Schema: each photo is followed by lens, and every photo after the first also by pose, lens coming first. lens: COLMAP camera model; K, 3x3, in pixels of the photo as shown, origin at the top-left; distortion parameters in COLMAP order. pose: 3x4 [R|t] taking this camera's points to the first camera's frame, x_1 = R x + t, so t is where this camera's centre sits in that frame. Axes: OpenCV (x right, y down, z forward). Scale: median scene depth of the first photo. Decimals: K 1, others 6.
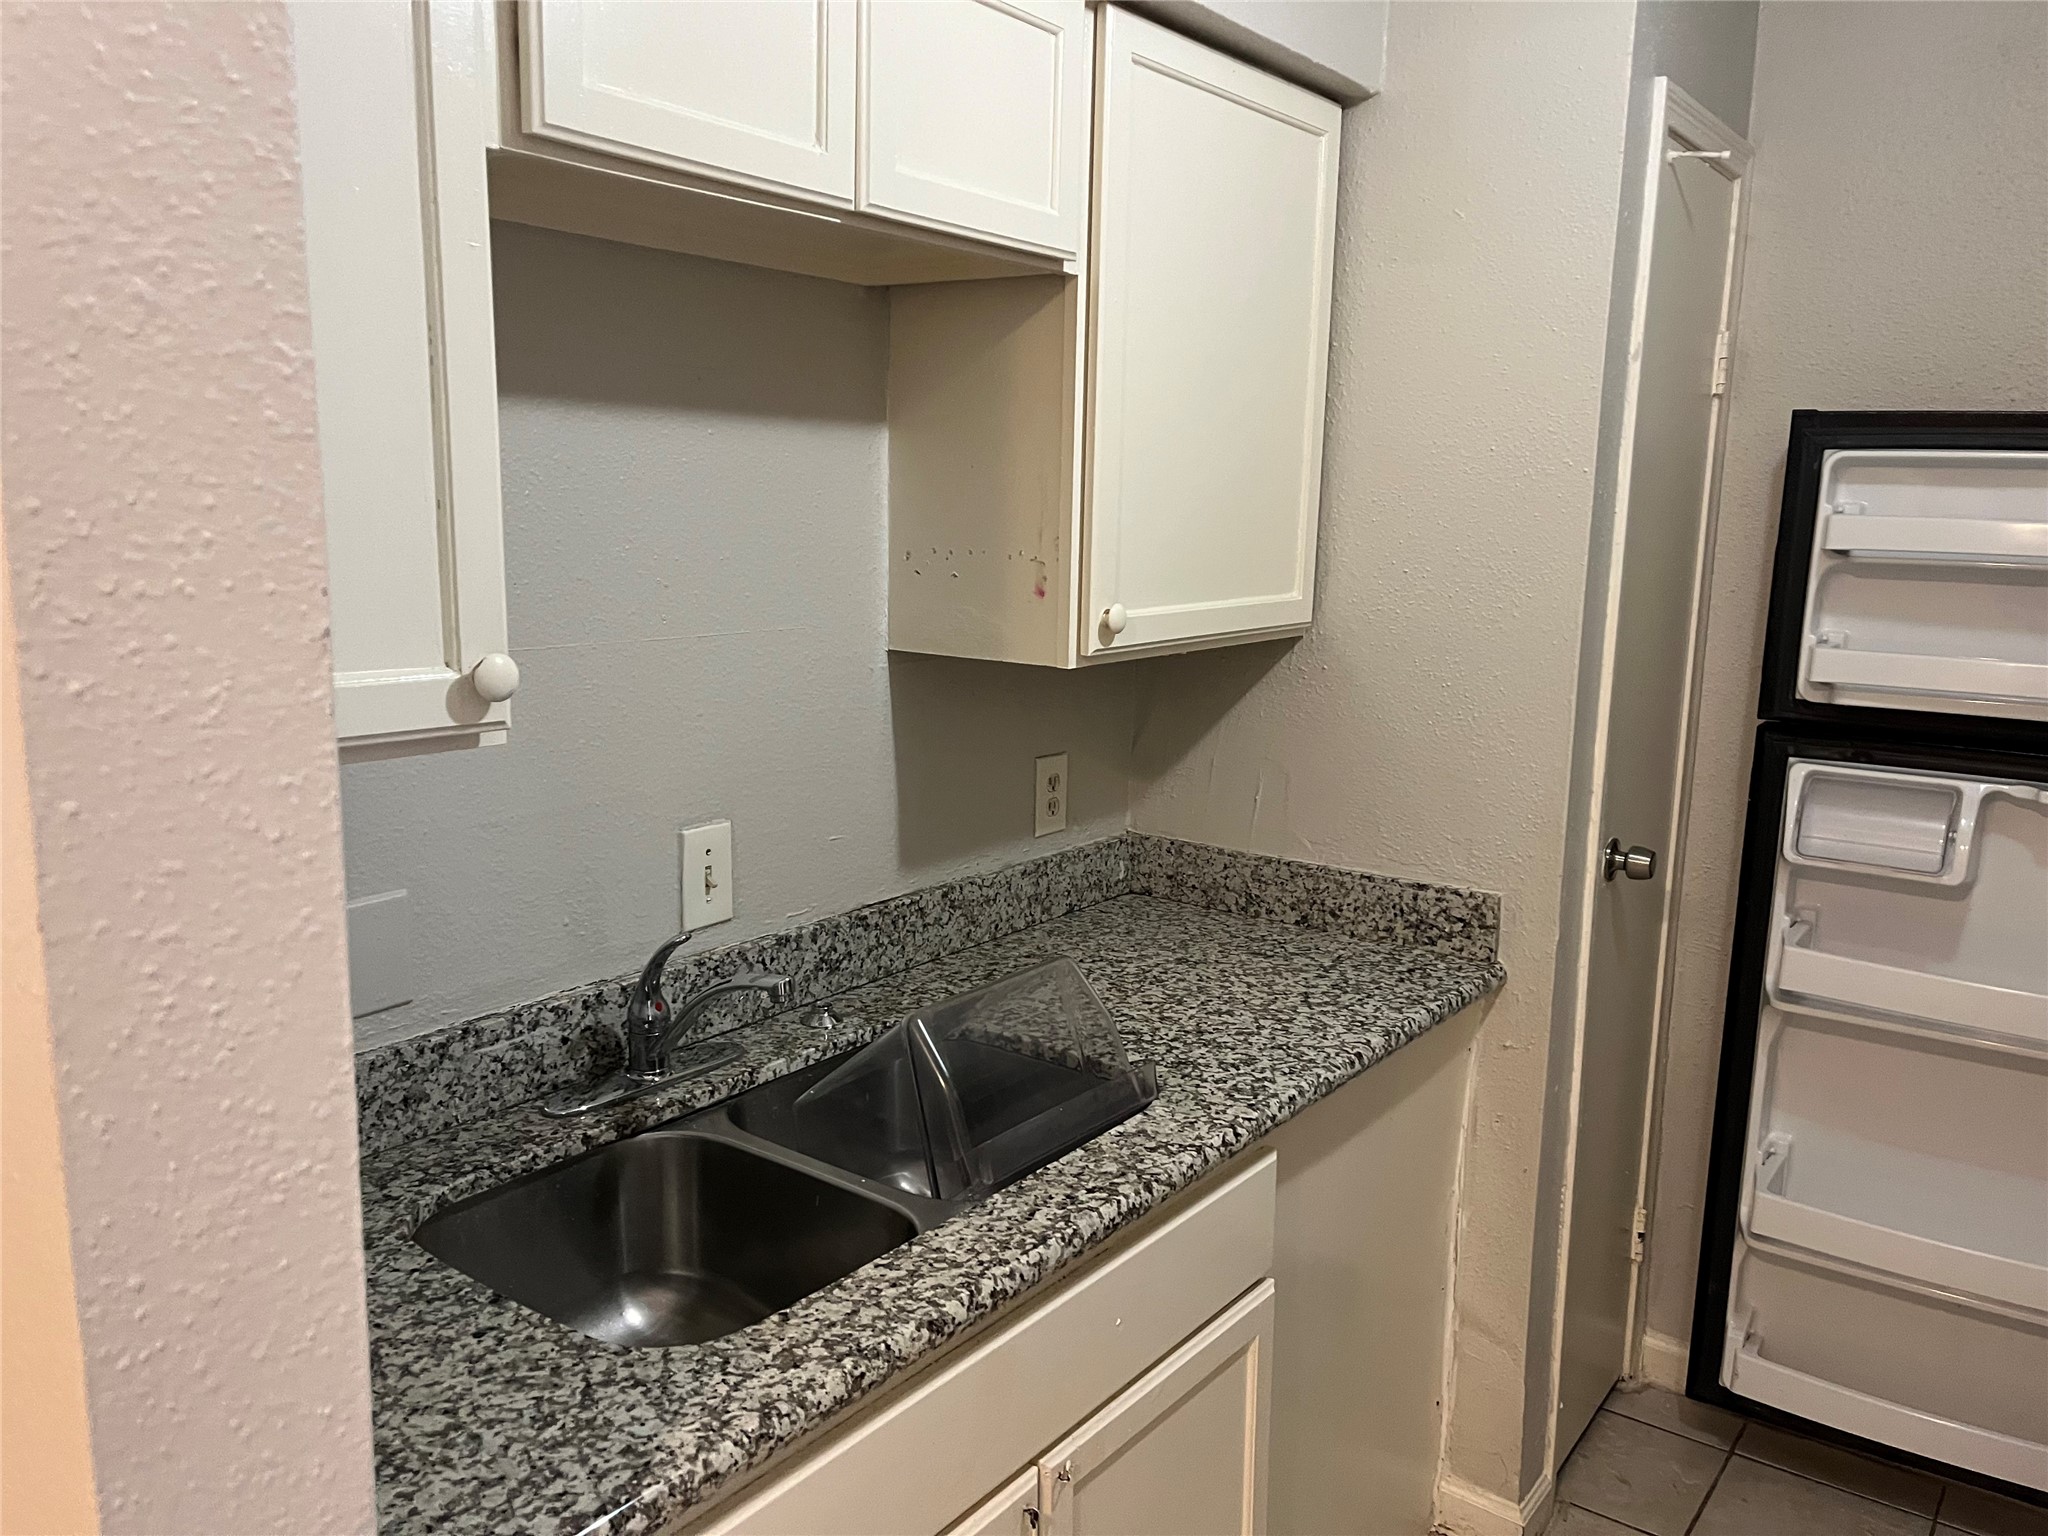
lens RADIAL K [[1552.7, 0, 1018.9], [0, 1552.7, 778.3], [0, 0, 1]] dist [0.088237, -0.136647]
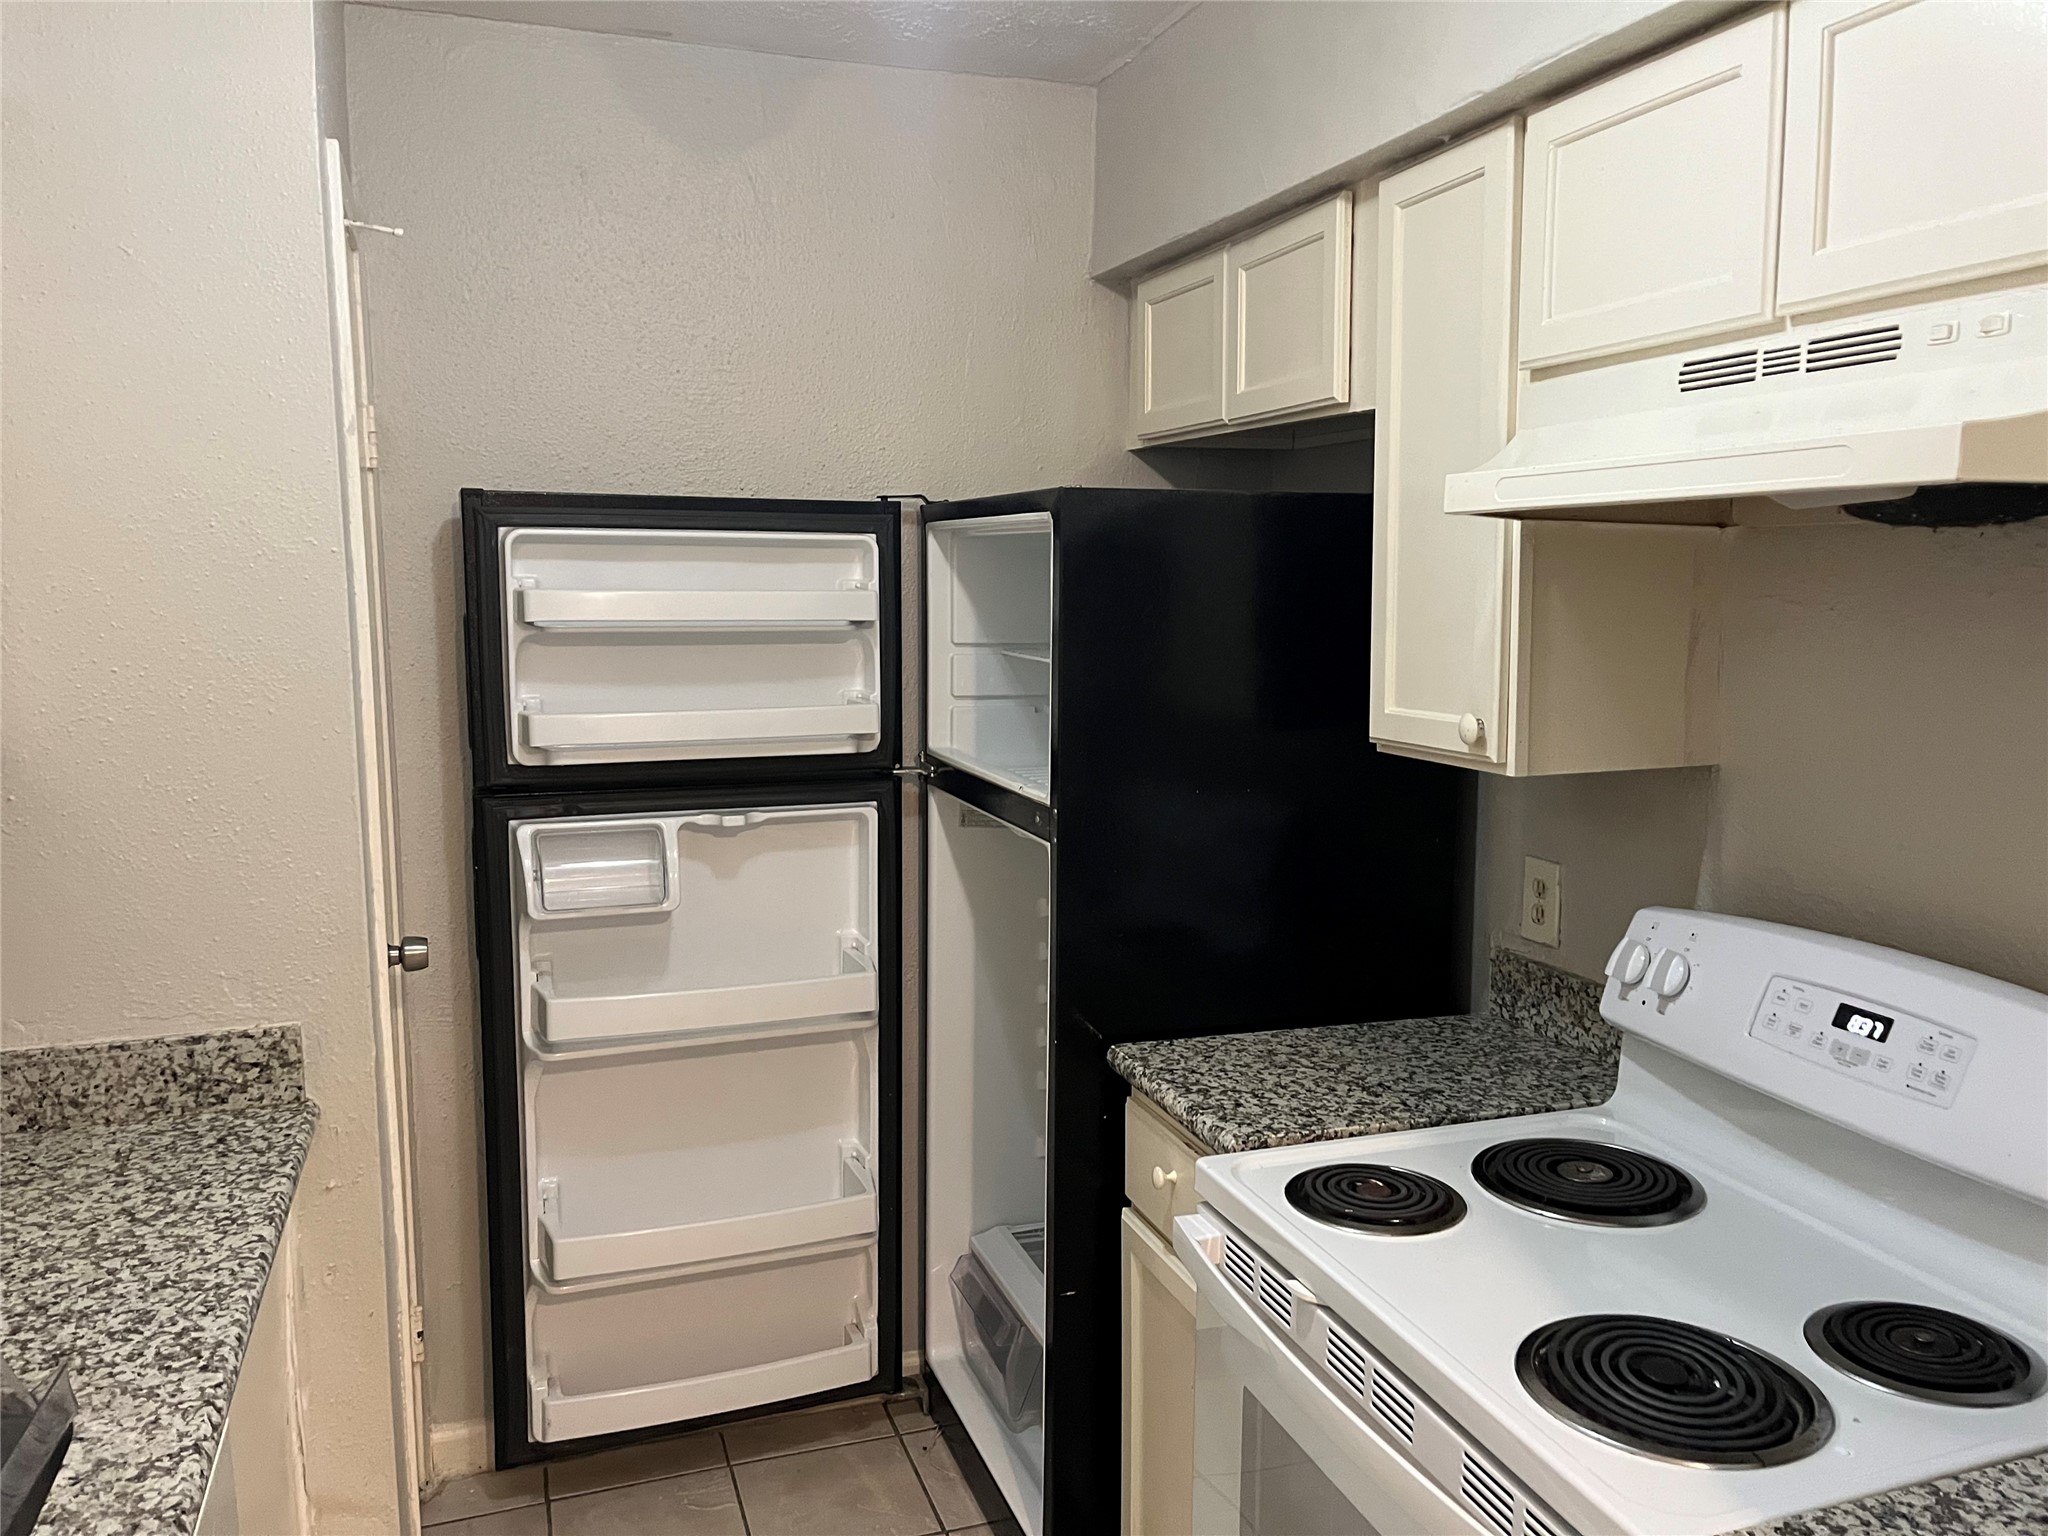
lens RADIAL K [[1552.7, 0, 1018.9], [0, 1552.7, 778.3], [0, 0, 1]] dist [0.088237, -0.136647]
pose [[0.546173, -0.132733, 0.827090, -0.185318], [0.158448, 0.985912, 0.053589, -0.045219], [-0.822551, 0.101783, 0.559509, 0.150519]]
